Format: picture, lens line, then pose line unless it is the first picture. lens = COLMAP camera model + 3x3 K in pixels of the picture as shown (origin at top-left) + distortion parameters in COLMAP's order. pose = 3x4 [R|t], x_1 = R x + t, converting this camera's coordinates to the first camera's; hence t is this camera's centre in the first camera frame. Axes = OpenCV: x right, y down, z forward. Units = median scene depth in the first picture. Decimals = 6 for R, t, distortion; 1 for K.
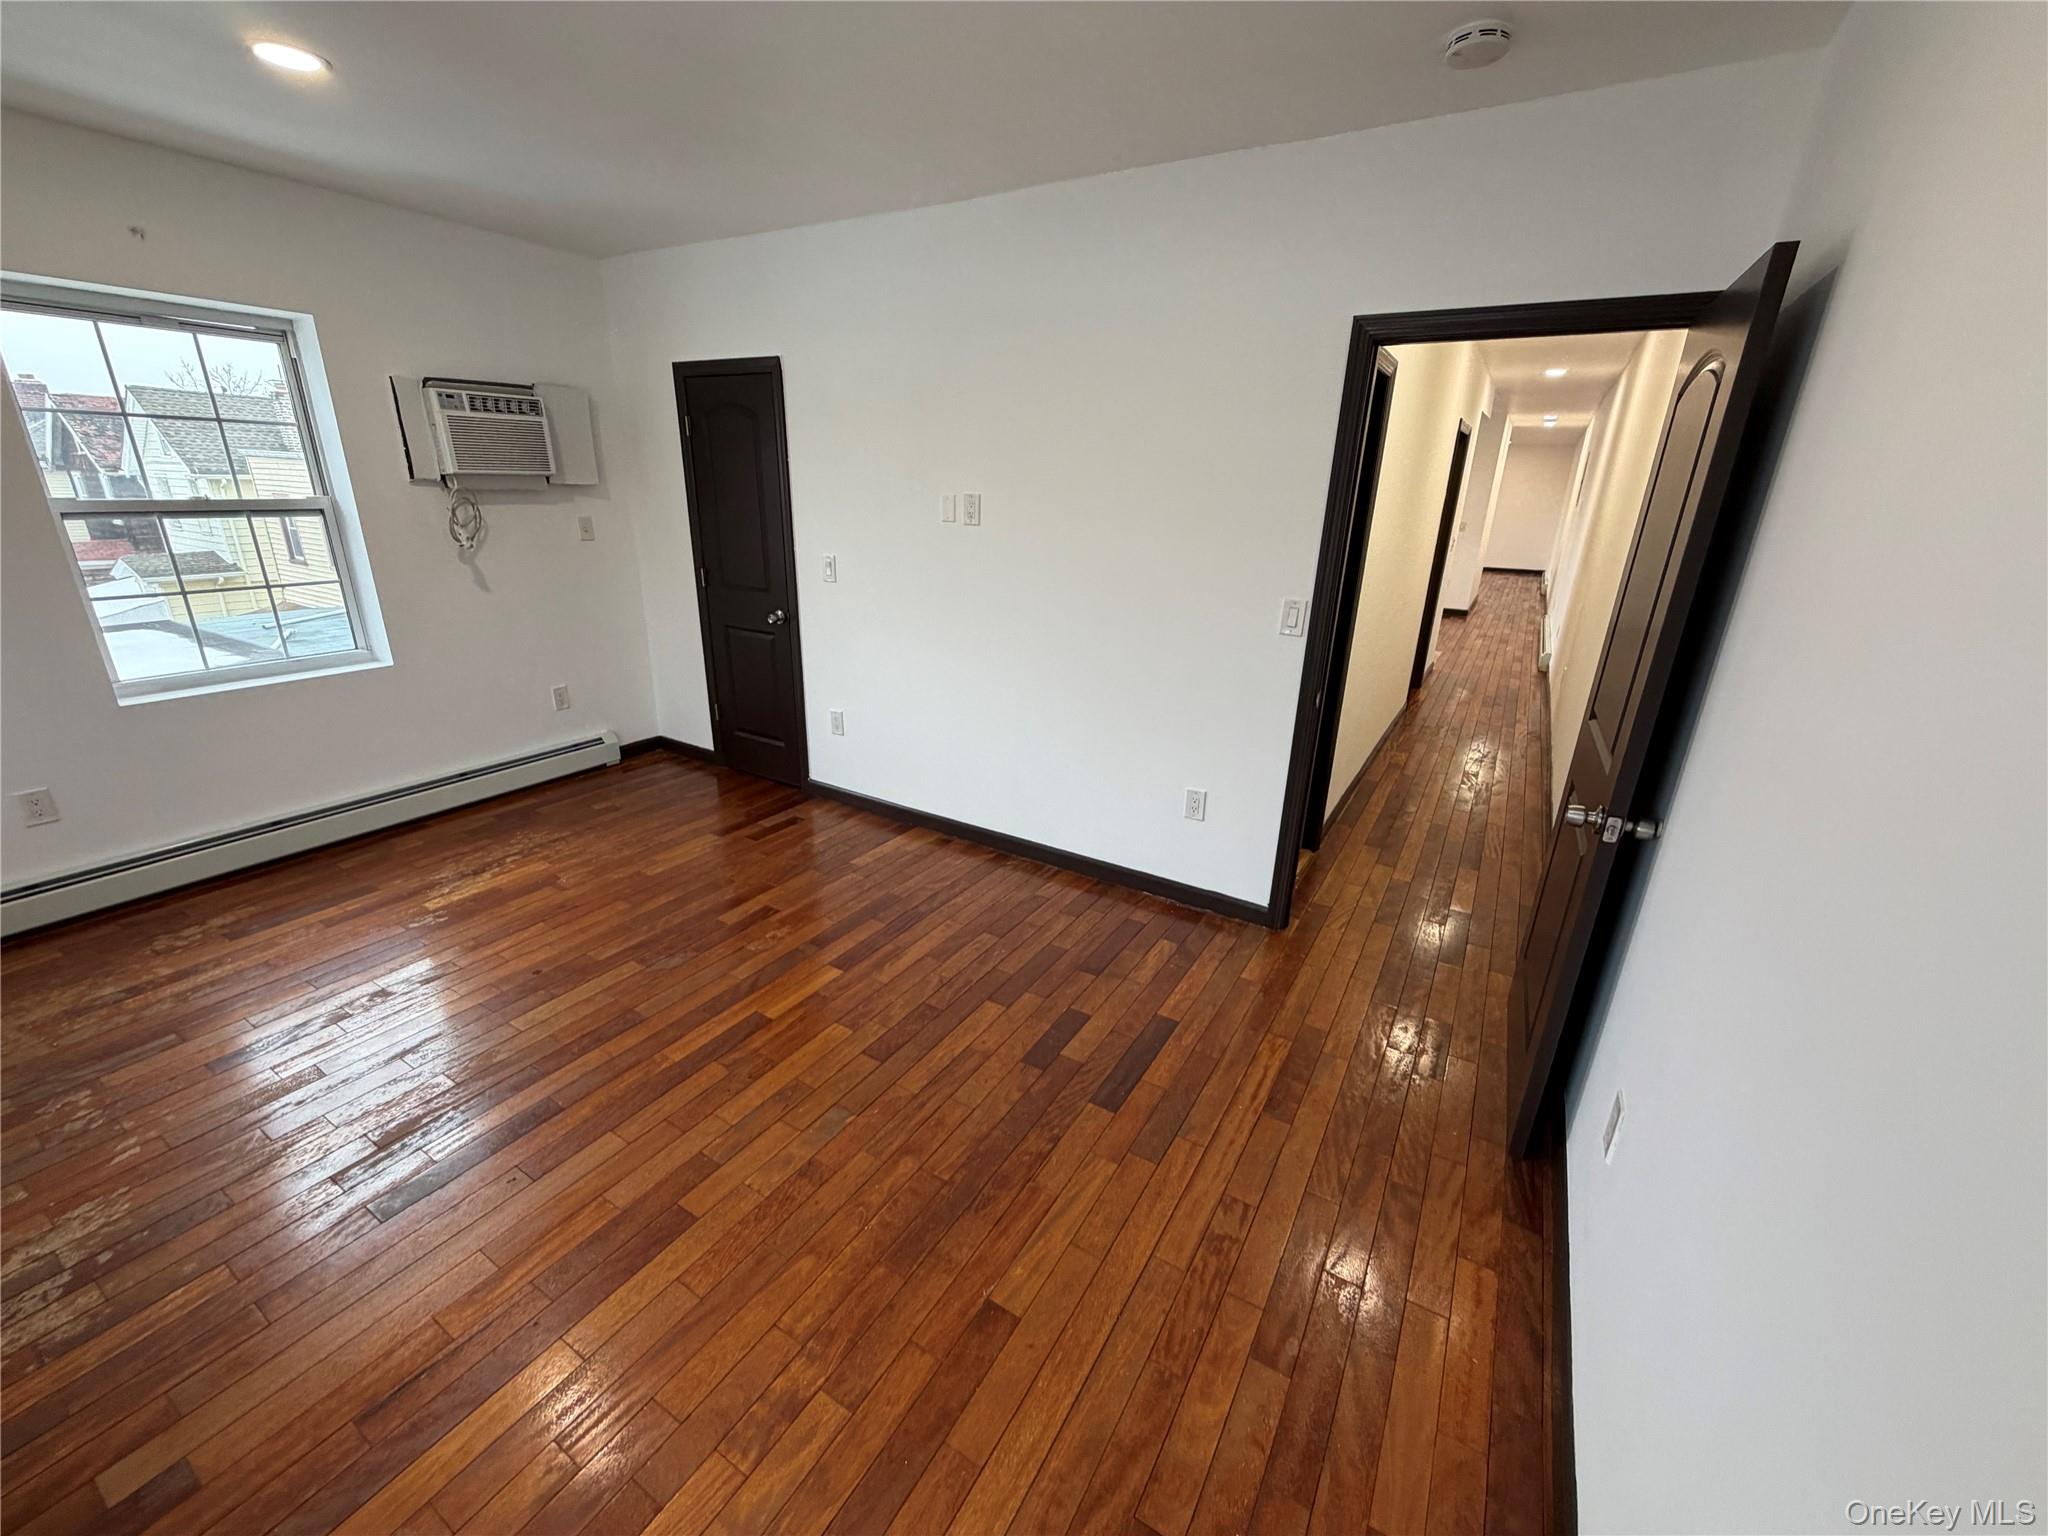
lens RADIAL K [[817.4, 0, 1021.6], [0, 817.4, 766.9], [0, 0, 1]] dist [-0.000105, 0.000065]
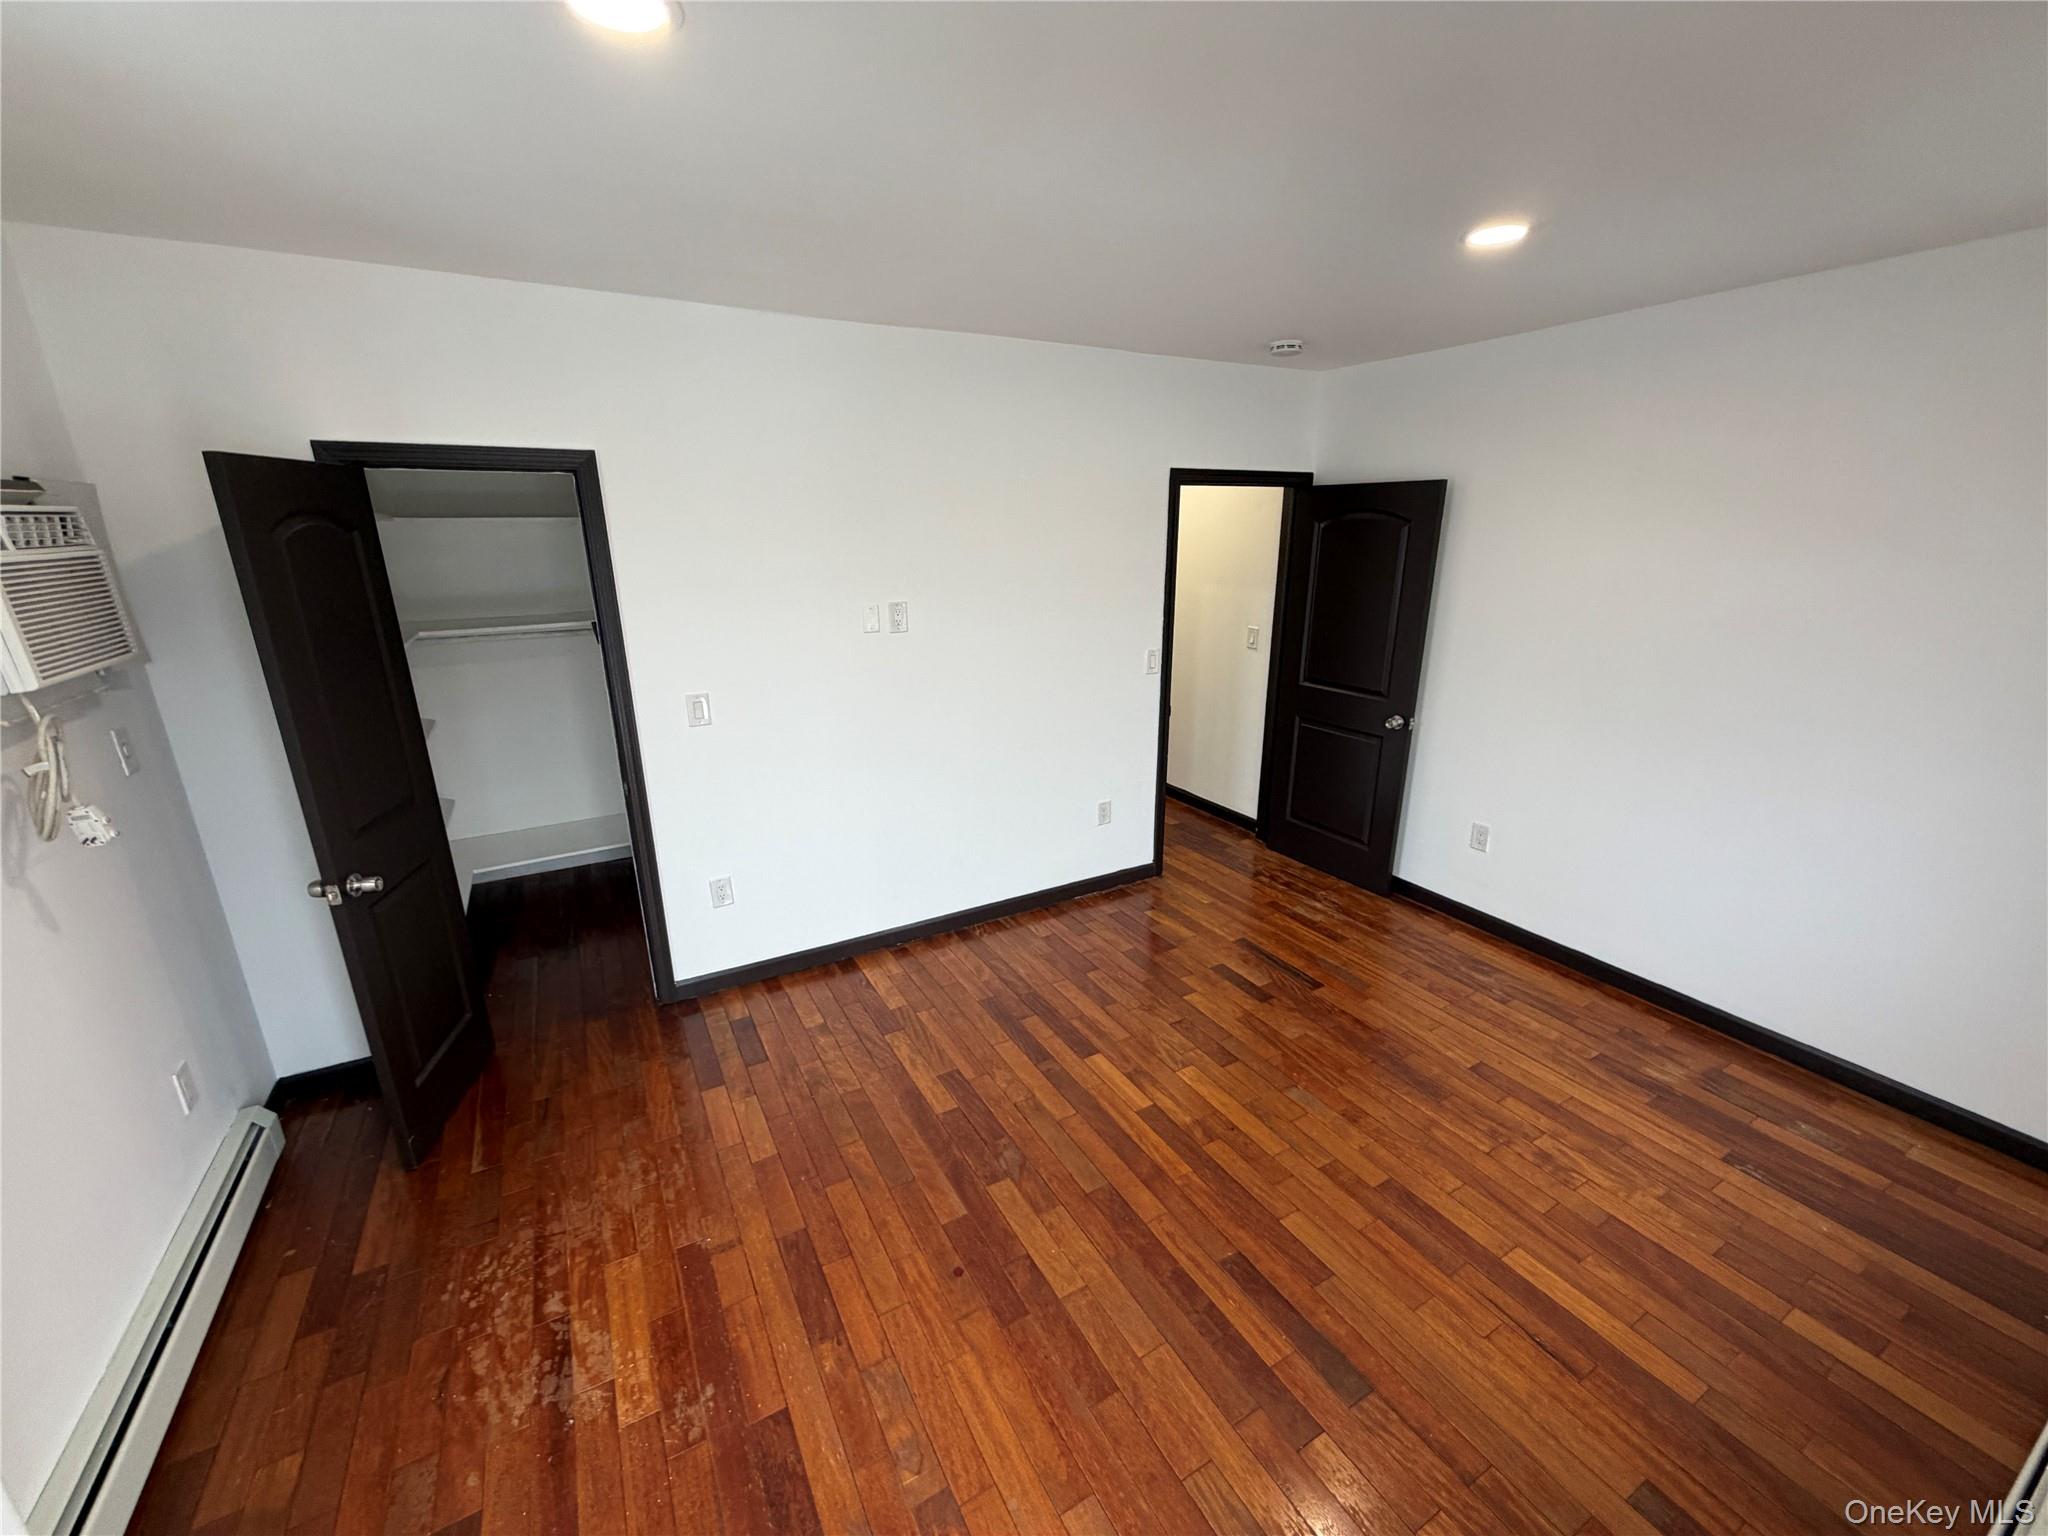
lens RADIAL K [[817.4, 0, 1021.6], [0, 817.4, 766.9], [0, 0, 1]] dist [-0.000105, 0.000065]
pose [[0.491306, -0.283904, 0.823418, -1.104759], [0.307338, 0.941082, 0.141094, -0.300873], [-0.814961, 0.183747, 0.549613, 0.453281]]
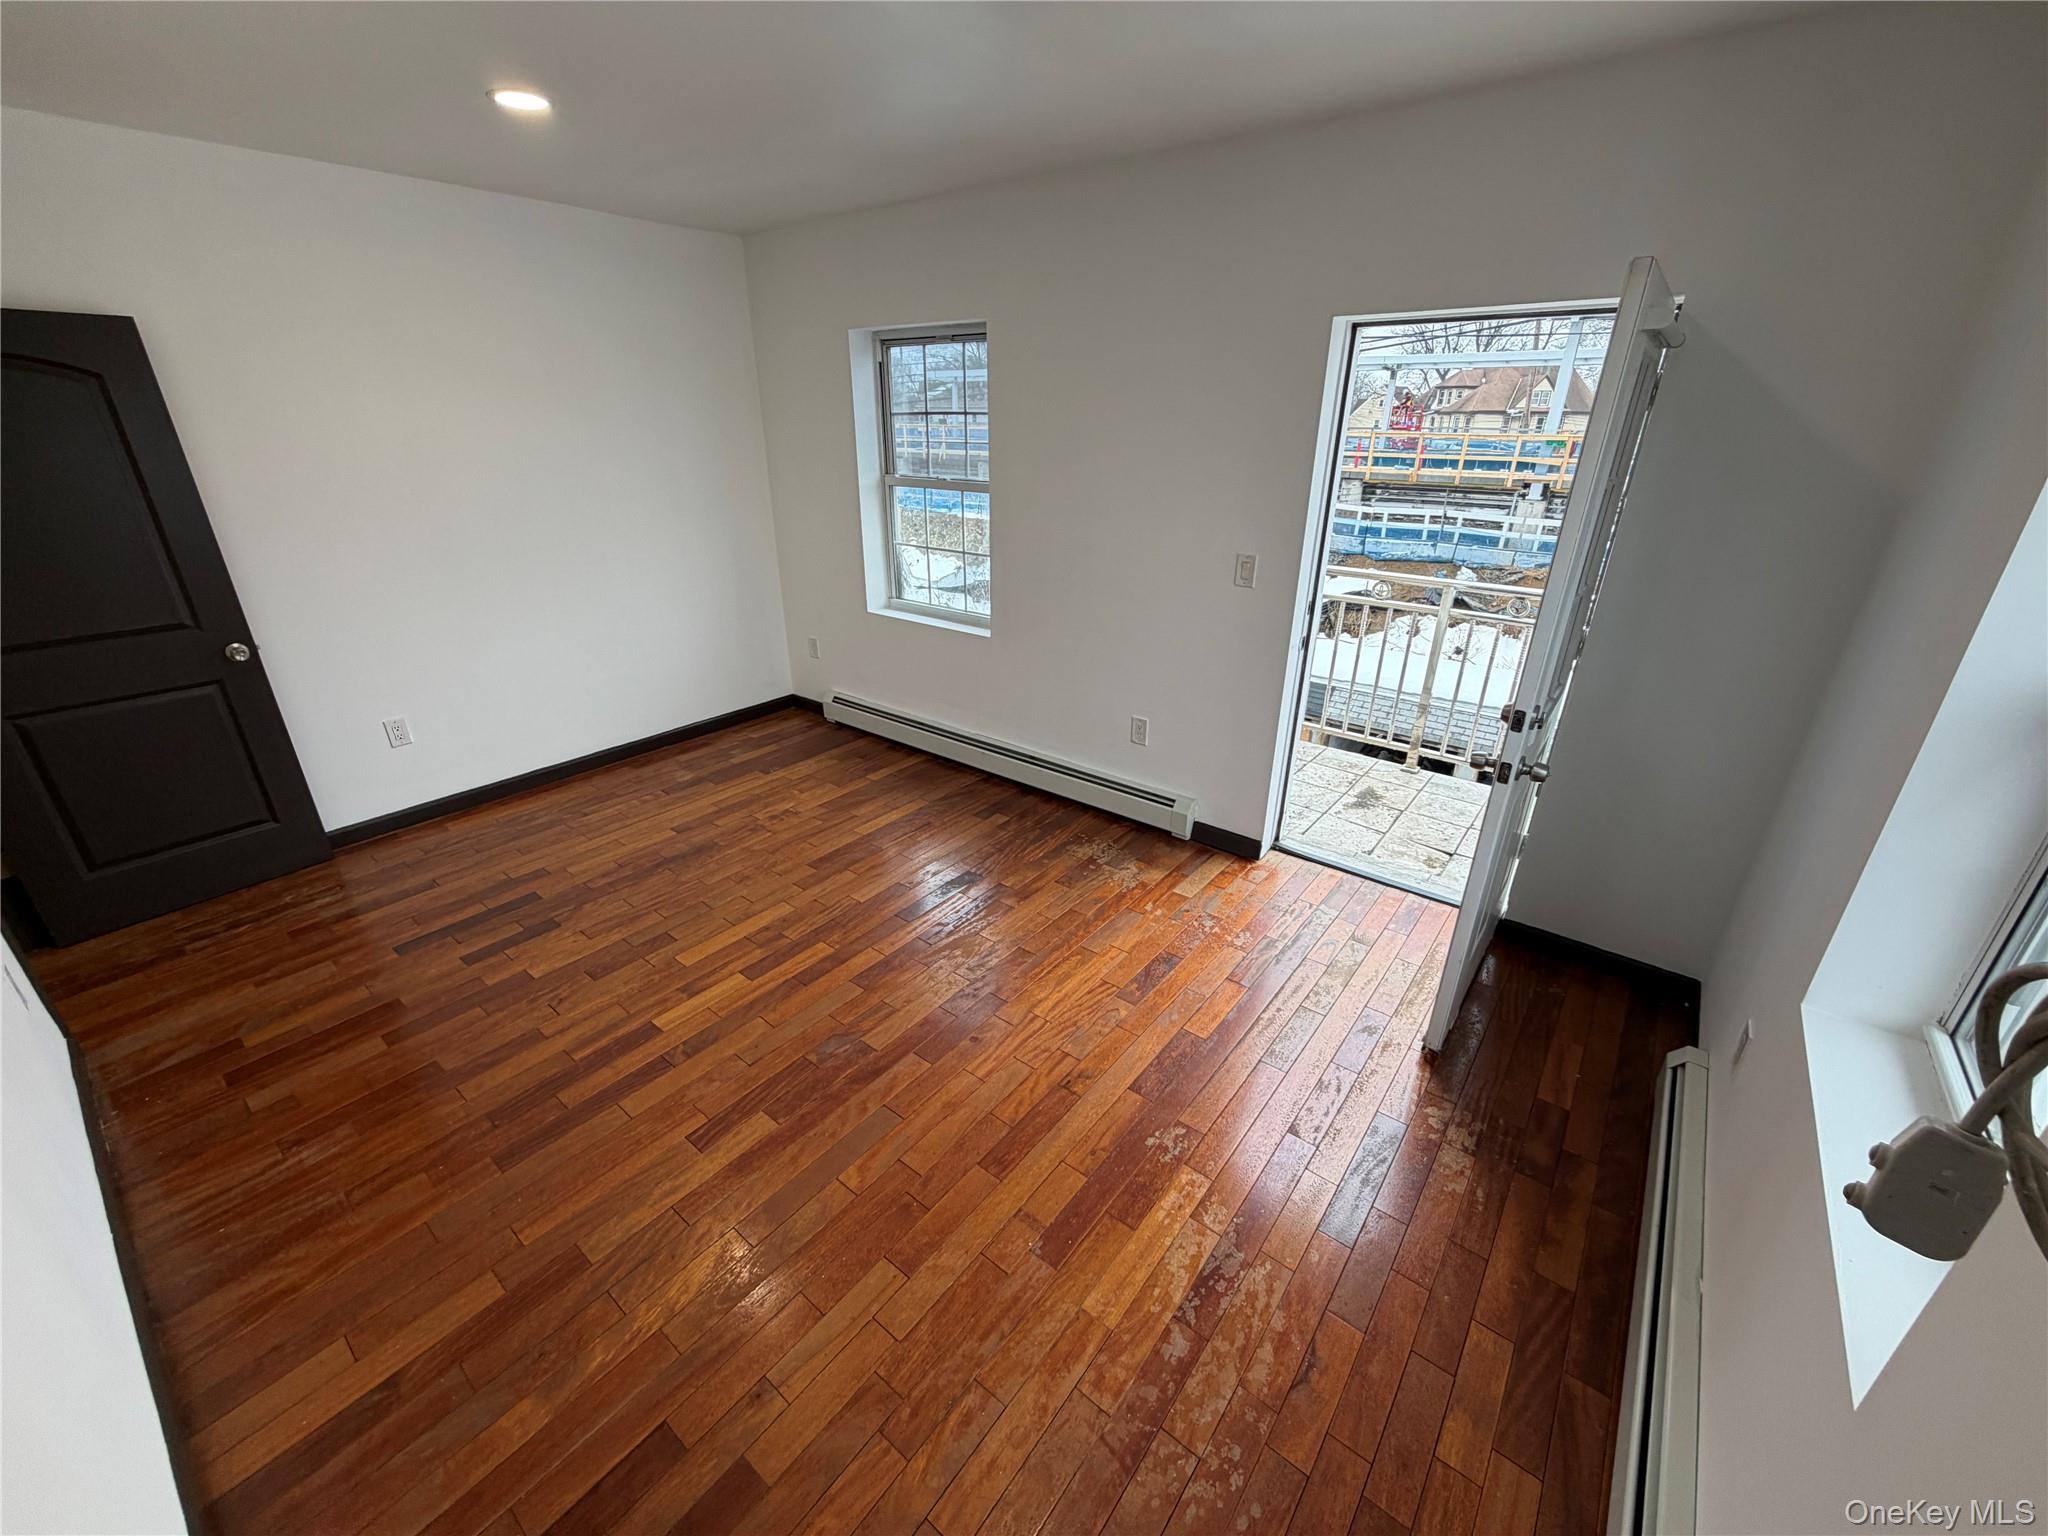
lens RADIAL K [[817.4, 0, 1021.6], [0, 817.4, 766.9], [0, 0, 1]] dist [-0.000105, 0.000065]
pose [[-0.991389, -0.081685, 0.102350, -0.739349], [0.009002, 0.737235, 0.675576, -0.605357], [-0.130640, 0.670680, -0.730152, 1.507438]]
